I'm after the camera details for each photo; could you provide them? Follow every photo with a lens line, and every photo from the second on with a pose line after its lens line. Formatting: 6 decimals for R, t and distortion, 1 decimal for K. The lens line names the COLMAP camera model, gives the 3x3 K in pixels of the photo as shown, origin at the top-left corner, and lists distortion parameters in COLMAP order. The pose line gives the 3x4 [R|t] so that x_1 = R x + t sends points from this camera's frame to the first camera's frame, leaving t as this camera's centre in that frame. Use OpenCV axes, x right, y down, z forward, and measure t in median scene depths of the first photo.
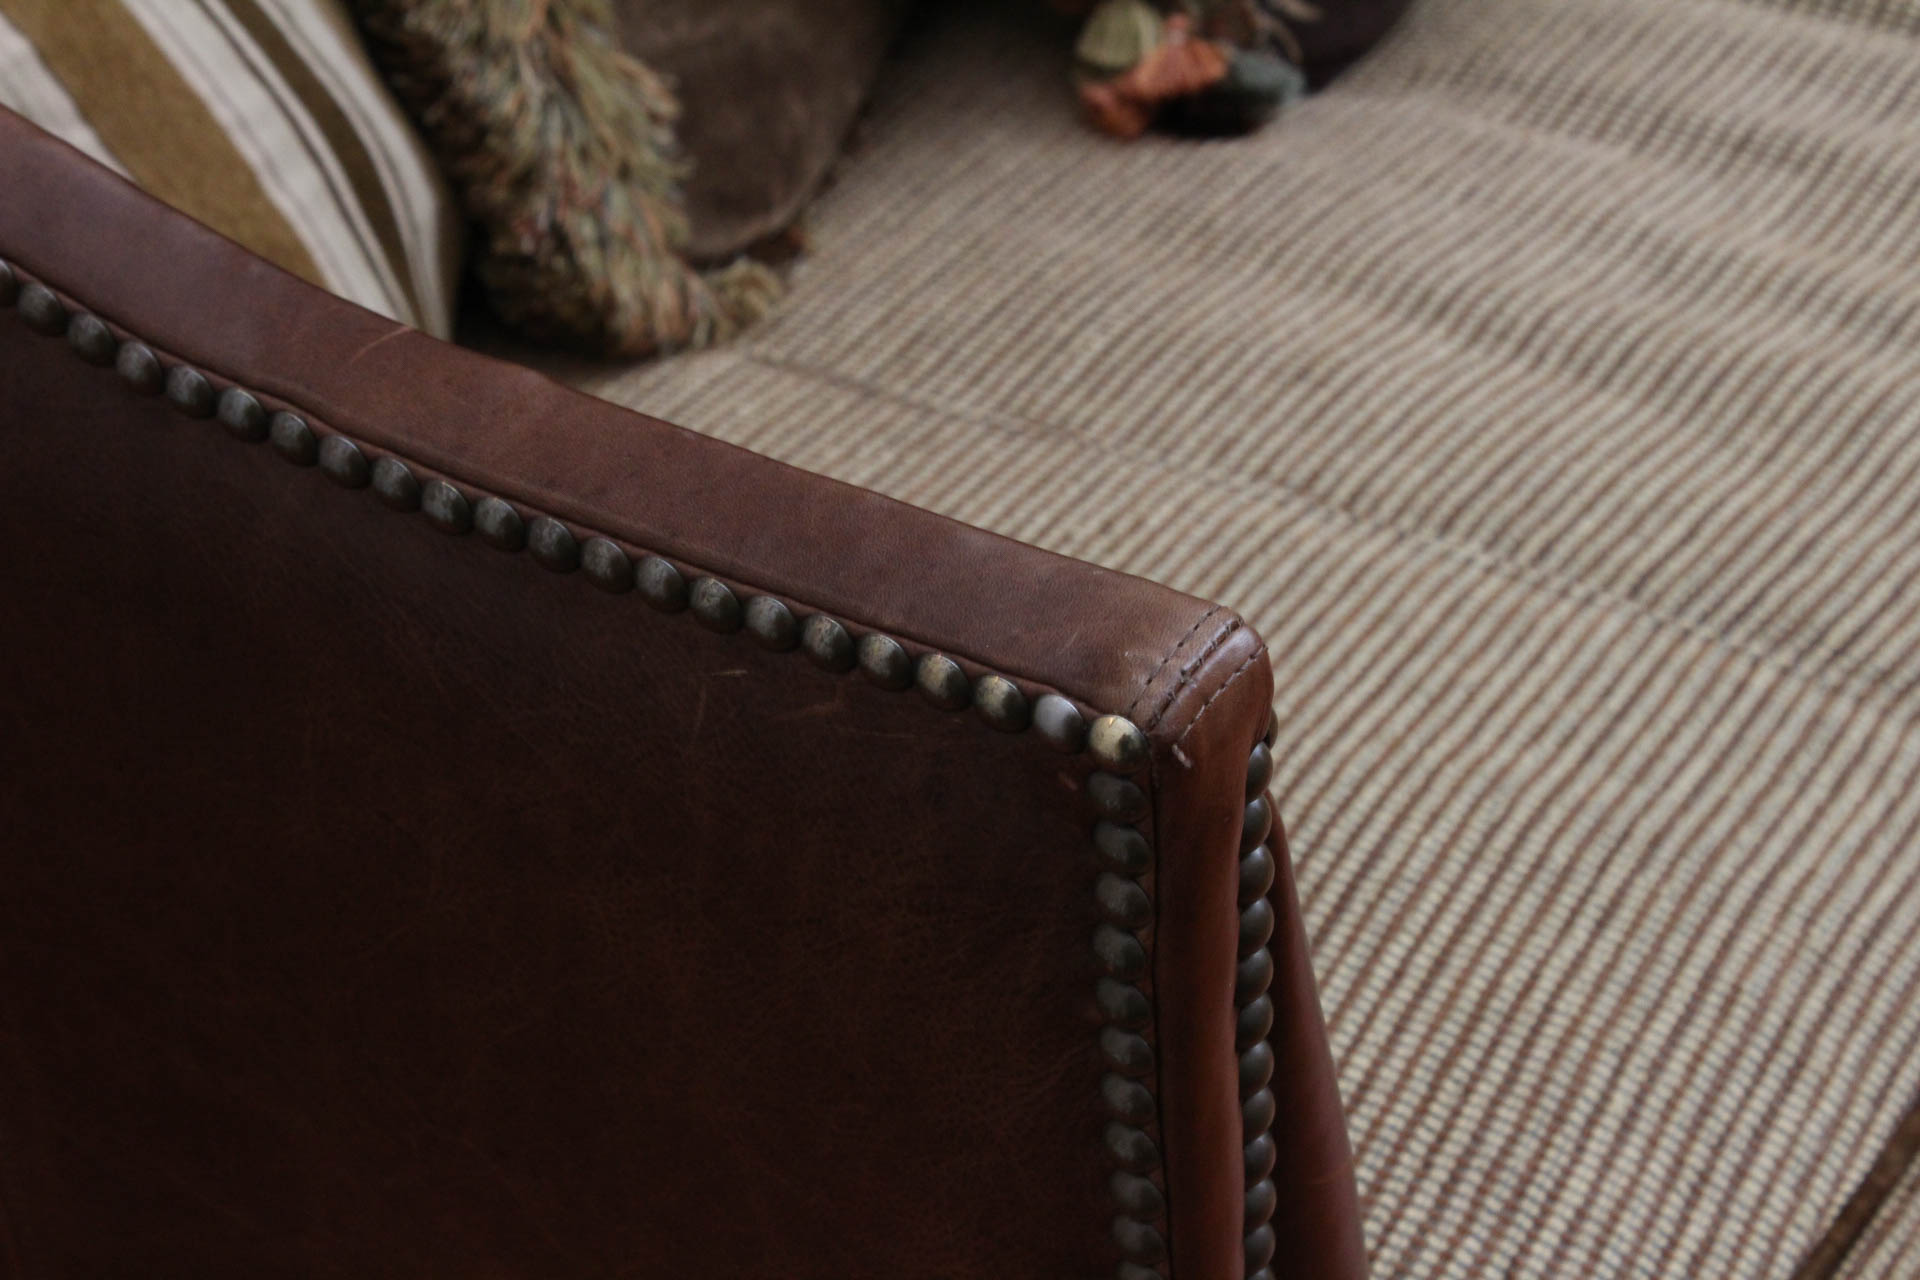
lens RADIAL K [[4483.7, 0, 960.0], [0, 4483.7, 640.0], [0, 0, 1]] dist [0.054567, 0.561106]
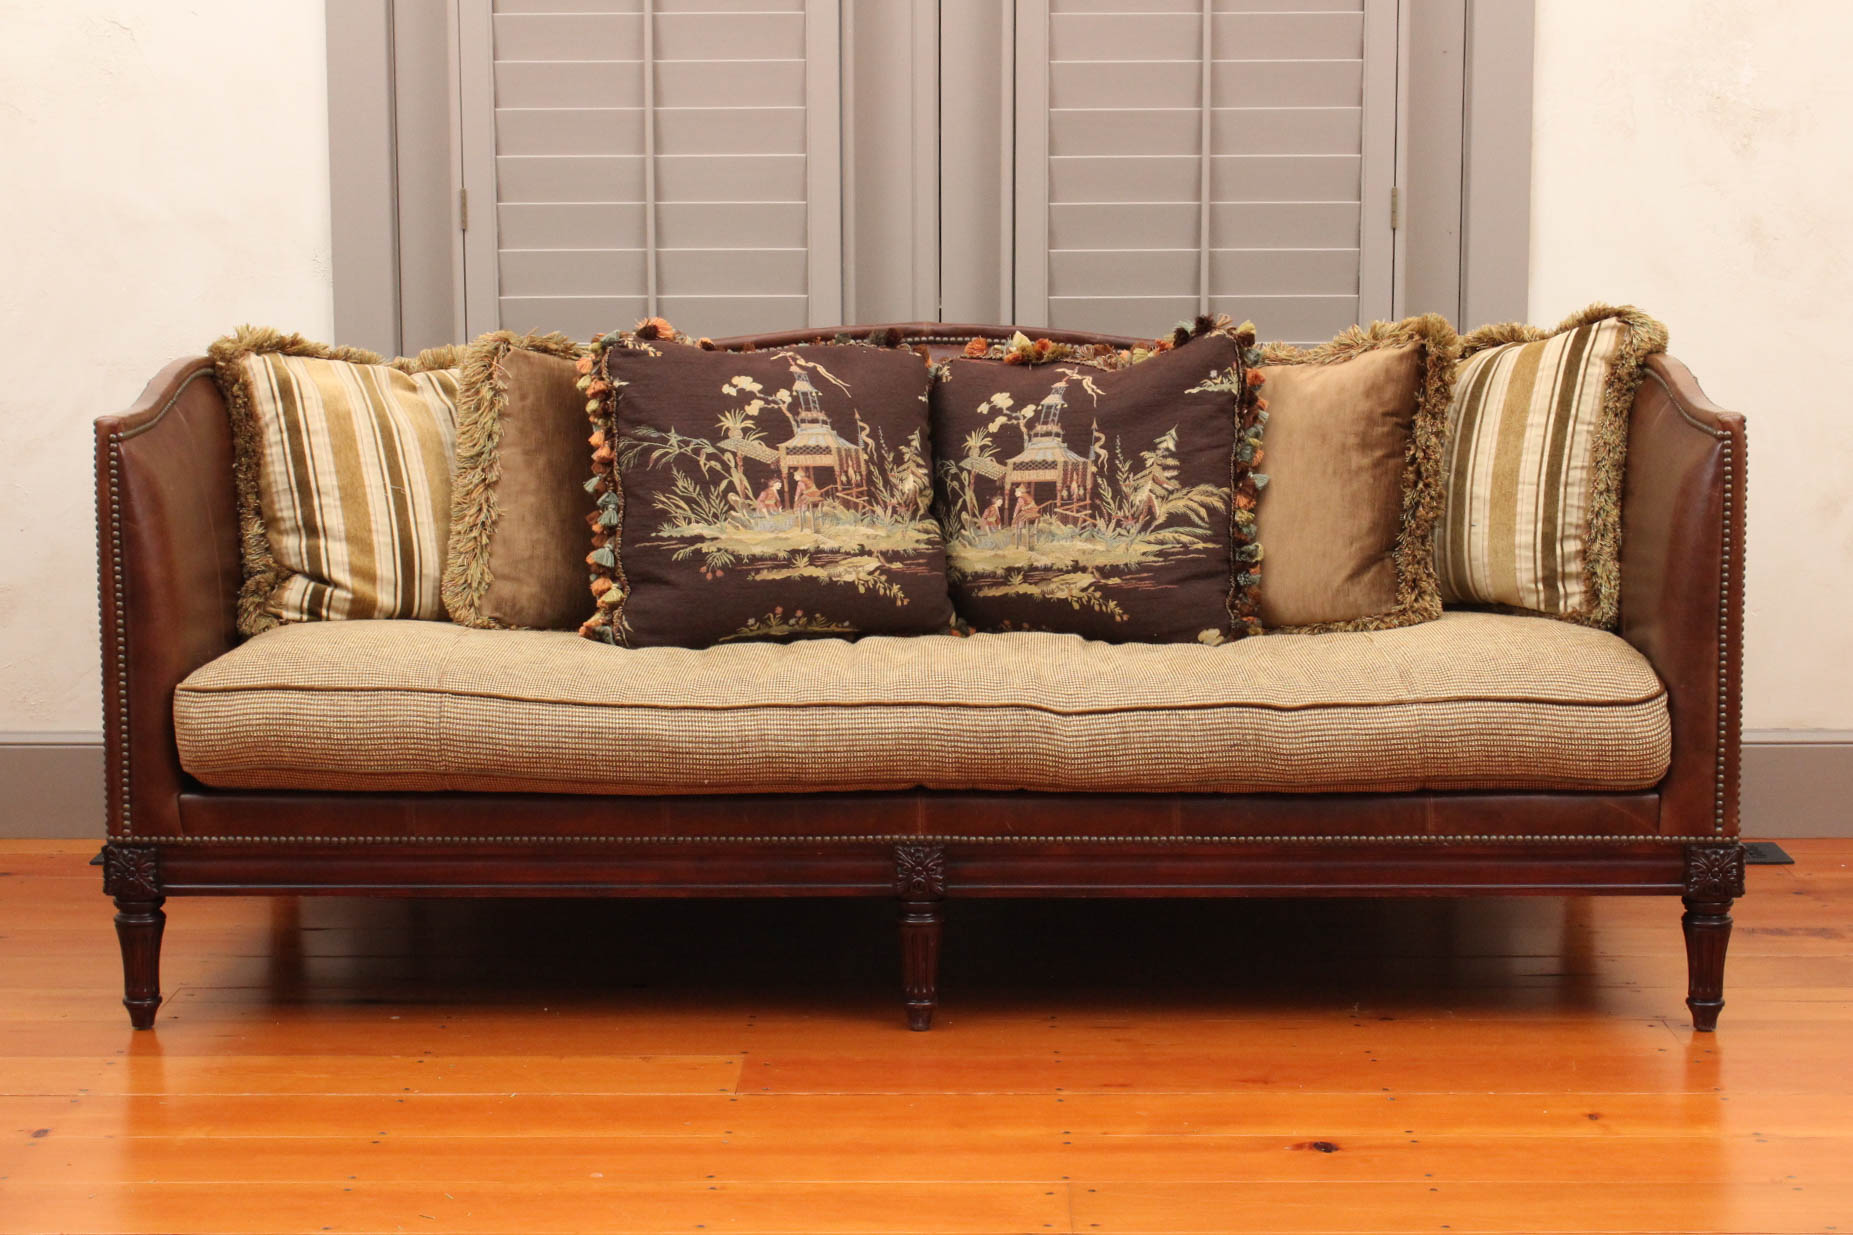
lens RADIAL K [[3051.0, 0, 908.3], [0, 3051.0, 626.1], [0, 0, 1]] dist [-0.023708, 0.043903]
pose [[0.523523, 0.171179, -0.834639, 2.924788], [-0.561362, 0.806221, -0.186761, 0.279714], [0.640934, 0.566308, 0.518168, -0.376082]]
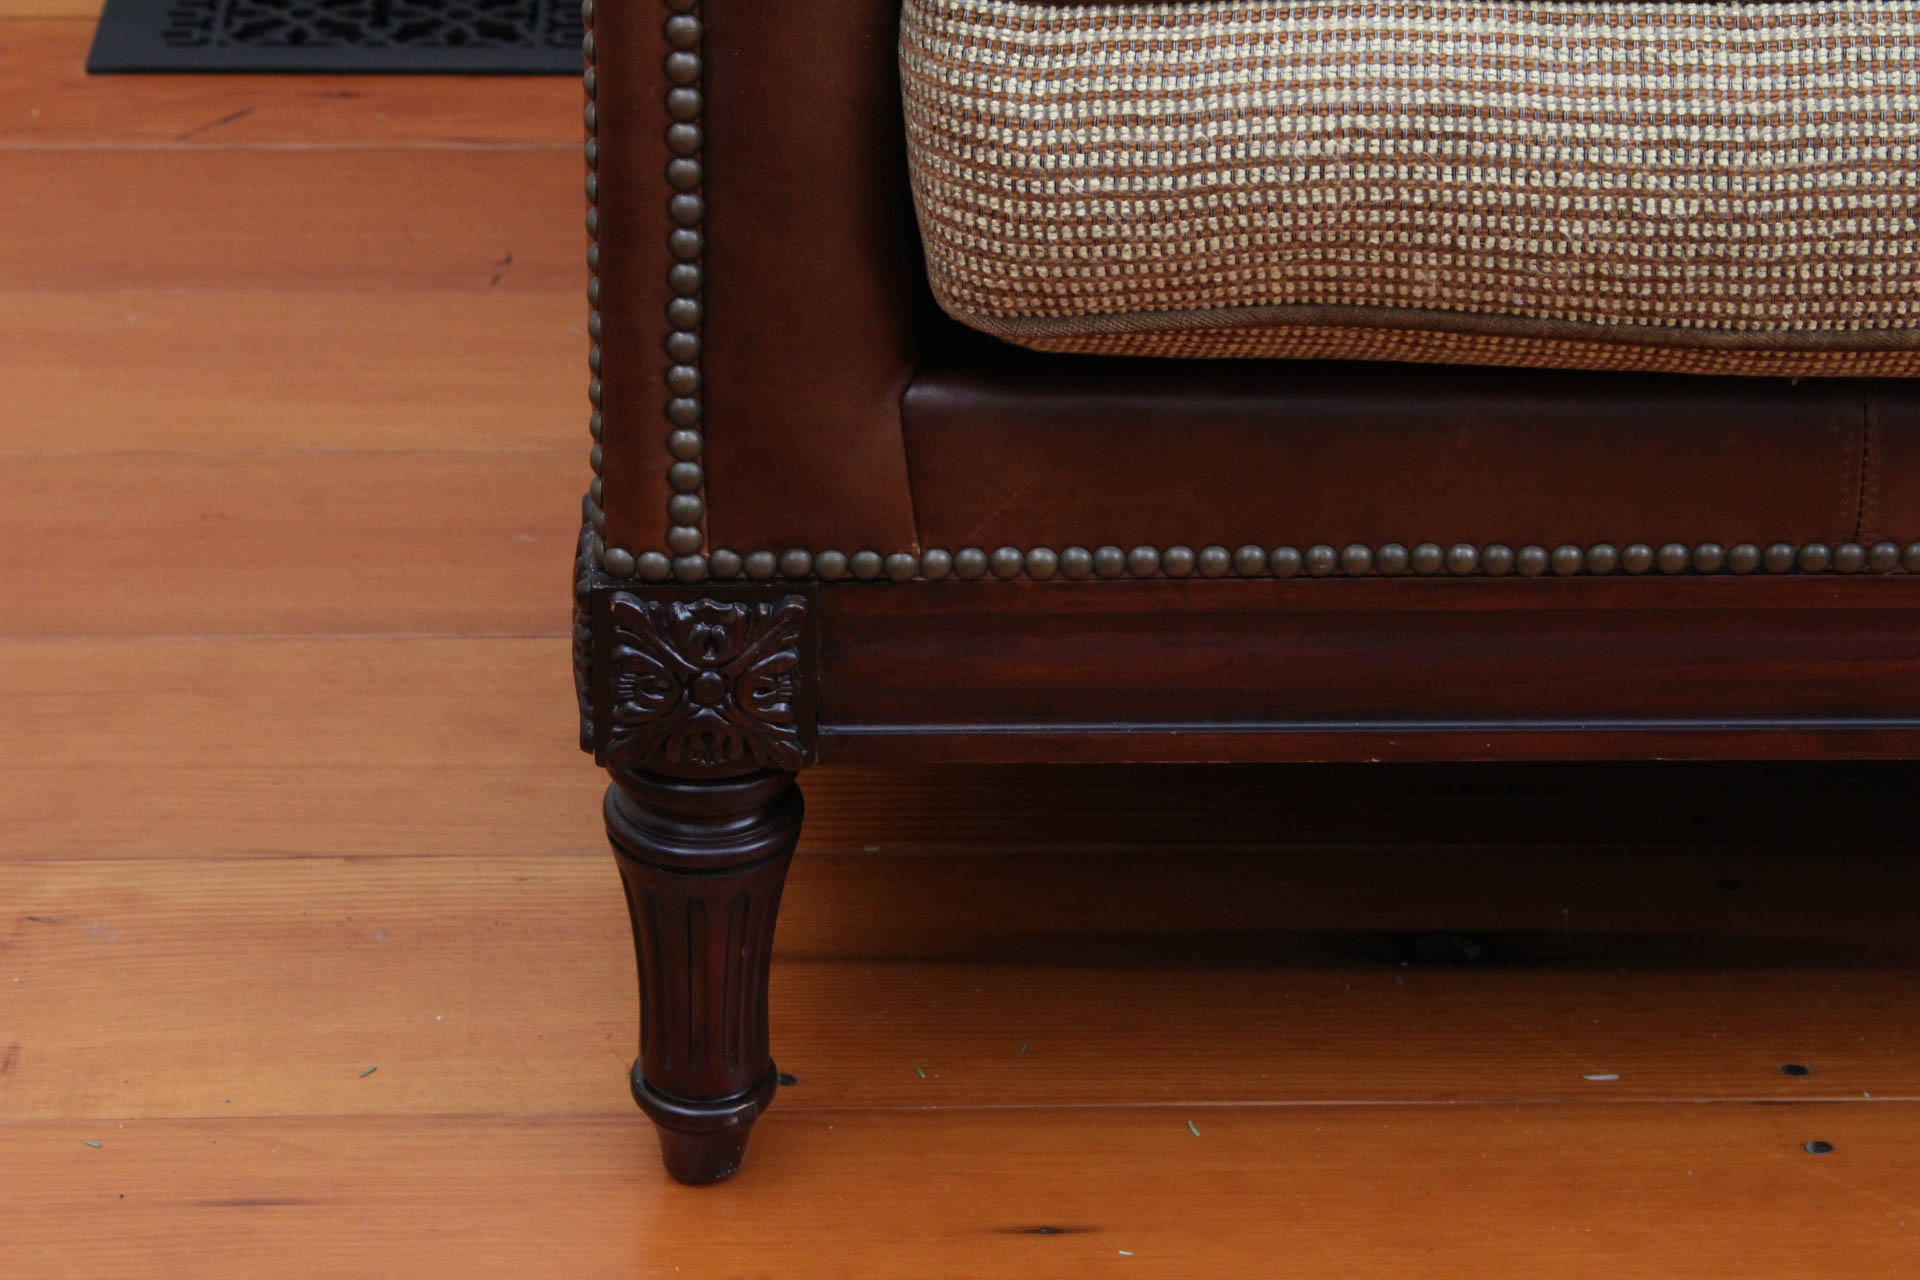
lens RADIAL K [[4483.7, 0, 960.0], [0, 4483.7, 640.0], [0, 0, 1]] dist [0.054567, 0.561106]
pose [[0.561613, 0.466117, -0.683613, 0.840853], [-0.561840, 0.821364, 0.098470, 0.193121], [0.607393, 0.328779, 0.723172, 0.071107]]
